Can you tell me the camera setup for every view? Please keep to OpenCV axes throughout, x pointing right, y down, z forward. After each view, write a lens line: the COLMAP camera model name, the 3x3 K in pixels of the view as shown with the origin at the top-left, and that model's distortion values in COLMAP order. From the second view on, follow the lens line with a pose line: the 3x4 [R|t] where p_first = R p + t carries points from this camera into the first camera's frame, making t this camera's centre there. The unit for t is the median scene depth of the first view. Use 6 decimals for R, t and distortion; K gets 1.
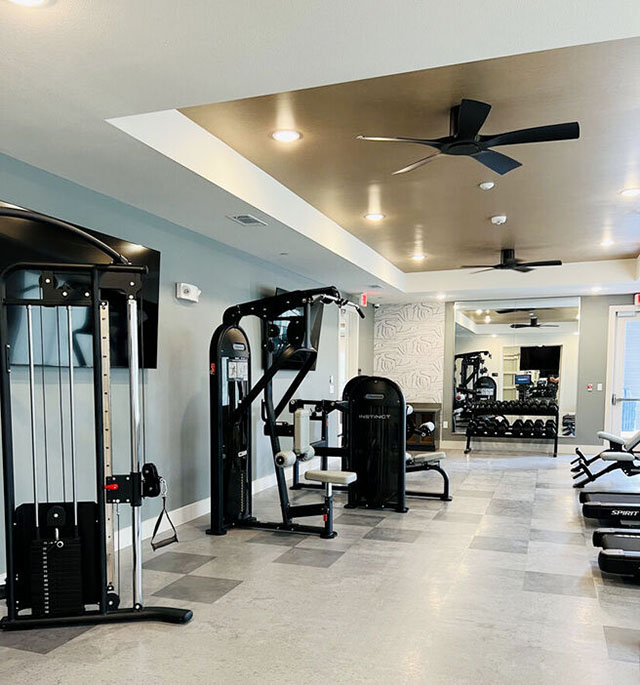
lens RADIAL K [[629.5, 0, 320.2], [0, 629.5, 361.6], [0, 0, 1]] dist [0.064622, -0.013168]
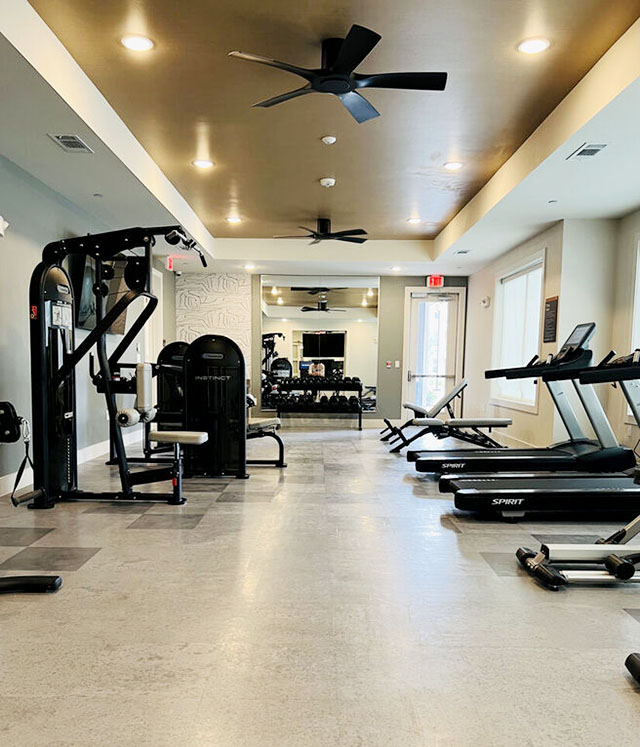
lens RADIAL K [[668.5, 0, 320.0], [0, 668.5, 373.5], [0, 0, 1]] dist [0.004623, -0.009349]
pose [[0.939526, 0.005885, 0.342426, -0.103927], [-0.016560, 0.999463, 0.028261, 0.053298], [-0.342076, -0.032223, 0.939120, 0.038619]]
